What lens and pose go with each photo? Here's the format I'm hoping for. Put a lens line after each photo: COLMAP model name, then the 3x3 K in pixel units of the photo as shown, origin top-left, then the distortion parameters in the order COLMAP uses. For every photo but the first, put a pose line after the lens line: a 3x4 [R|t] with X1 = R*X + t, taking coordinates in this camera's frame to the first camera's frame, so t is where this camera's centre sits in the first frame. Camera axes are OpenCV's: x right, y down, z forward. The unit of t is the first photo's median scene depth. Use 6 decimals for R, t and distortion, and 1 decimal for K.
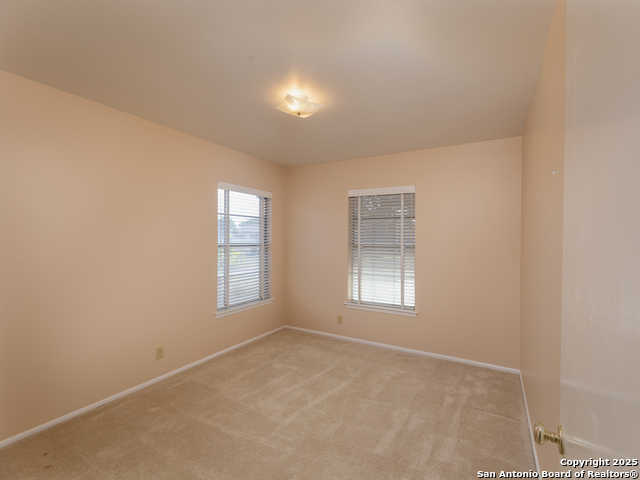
lens RADIAL K [[301.5, 0, 318.2], [0, 301.5, 238.7], [0, 0, 1]] dist [0.001660, -0.001901]
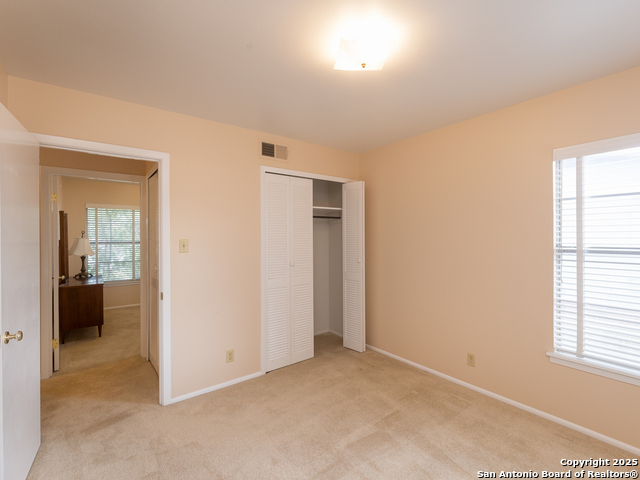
lens RADIAL K [[301.5, 0, 318.5], [0, 301.5, 239.7], [0, 0, 1]] dist [0.001660, -0.001901]
pose [[-0.365104, -0.004157, -0.930957, 0.437337], [-0.005273, 0.999983, -0.002397, 0.006421], [0.930952, 0.004033, -0.365120, 0.743129]]
